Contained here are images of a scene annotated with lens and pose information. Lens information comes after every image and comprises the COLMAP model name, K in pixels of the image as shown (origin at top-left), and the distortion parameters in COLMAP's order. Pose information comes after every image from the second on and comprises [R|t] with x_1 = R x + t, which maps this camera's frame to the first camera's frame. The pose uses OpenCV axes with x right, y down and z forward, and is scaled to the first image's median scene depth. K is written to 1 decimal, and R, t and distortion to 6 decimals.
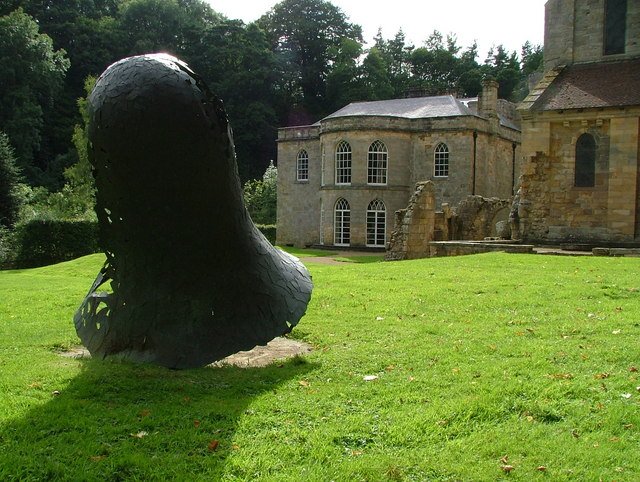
lens RADIAL K [[724.6, 0, 320.0], [0, 724.6, 241.0], [0, 0, 1]] dist [-0.094026, 0.013913]
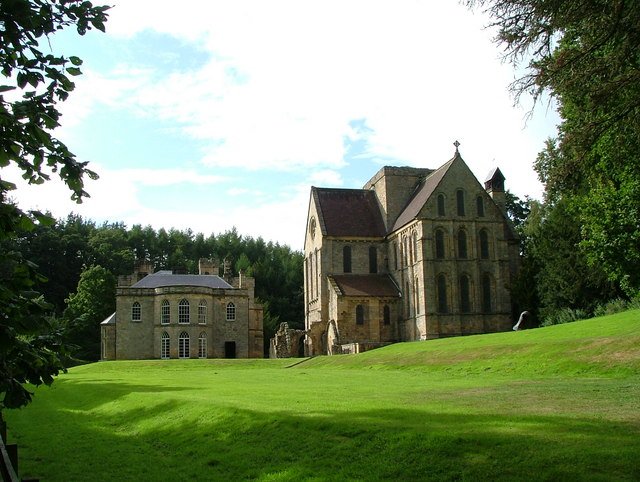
lens RADIAL K [[724.6, 0, 320.0], [0, 724.6, 241.0], [0, 0, 1]] dist [-0.094026, 0.013913]
pose [[0.643736, 0.102065, 0.758411, -1.138514], [0.053659, 0.982606, -0.177782, 0.056163], [-0.763364, 0.155141, 0.627062, -0.396577]]
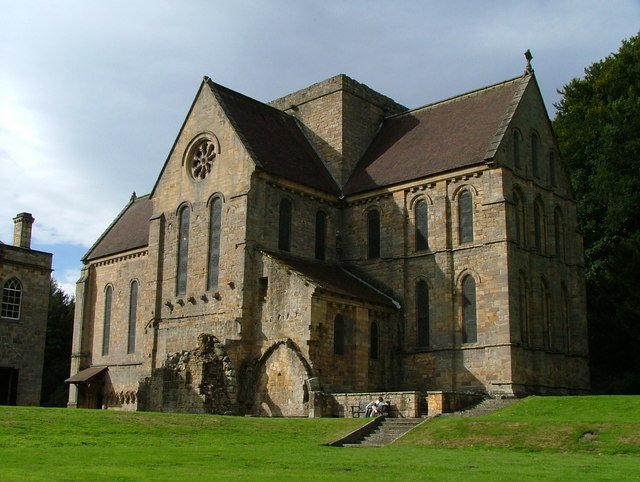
lens RADIAL K [[819.5, 0, 320.0], [0, 819.5, 241.0], [0, 0, 1]] dist [-0.017266, 0.012552]
pose [[0.100727, 0.213201, 0.971802, -0.722164], [0.007956, 0.976566, -0.215071, 0.028357], [-0.994882, 0.029395, 0.096670, 0.554821]]
